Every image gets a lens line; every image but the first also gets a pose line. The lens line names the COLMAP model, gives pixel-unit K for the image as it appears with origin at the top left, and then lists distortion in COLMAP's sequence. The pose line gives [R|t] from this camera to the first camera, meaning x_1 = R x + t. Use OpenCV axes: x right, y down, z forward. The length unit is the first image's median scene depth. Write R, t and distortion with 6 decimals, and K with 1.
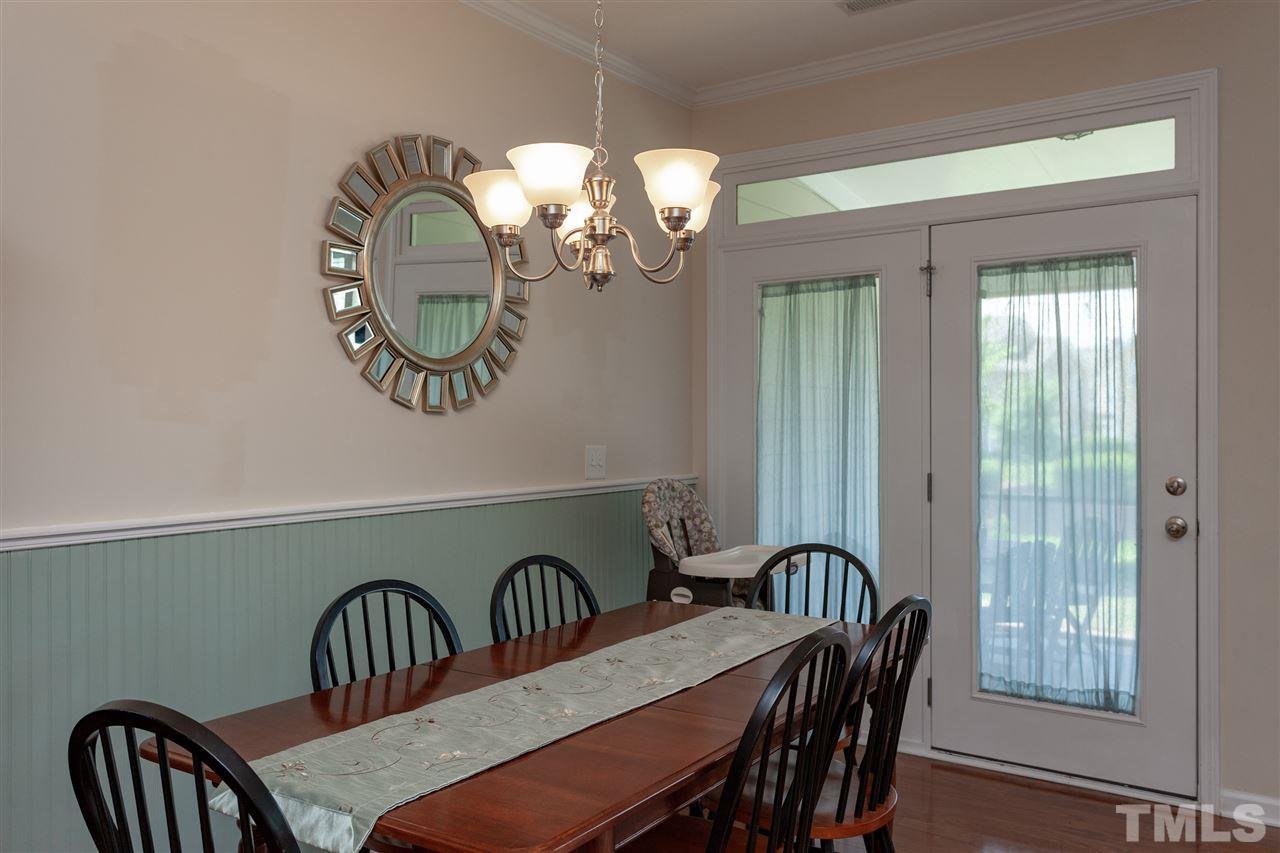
lens RADIAL K [[1050.4, 0, 640.0], [0, 1050.4, 426.5], [0, 0, 1]] dist [0.004430, 0.001317]
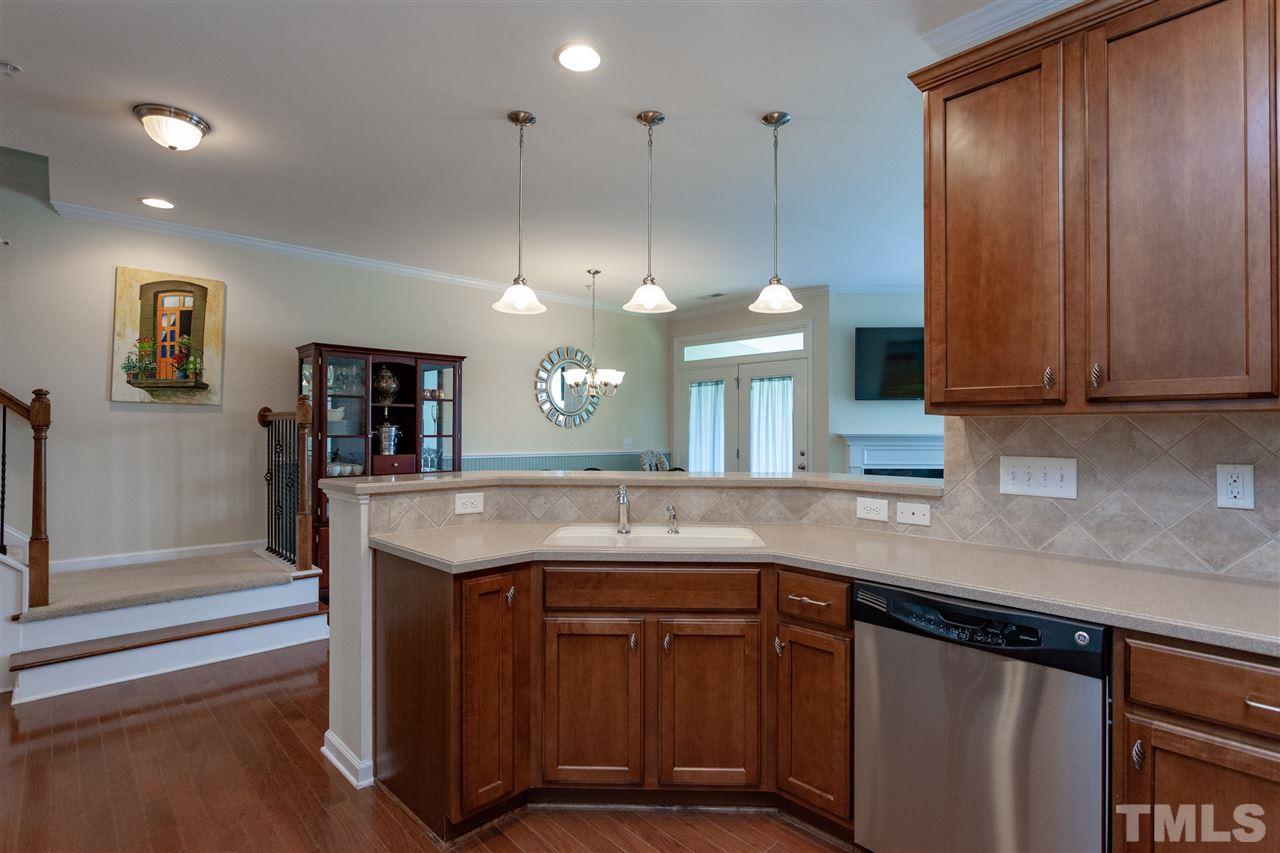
lens RADIAL K [[606.3, 0, 633.1], [0, 606.3, 421.0], [0, 0, 1]] dist [-0.023402, -0.000177]
pose [[0.973746, 0.002707, -0.227621, 0.421002], [-0.005186, 0.999934, -0.010294, -0.014845], [0.227578, 0.011204, 0.973695, -0.808115]]
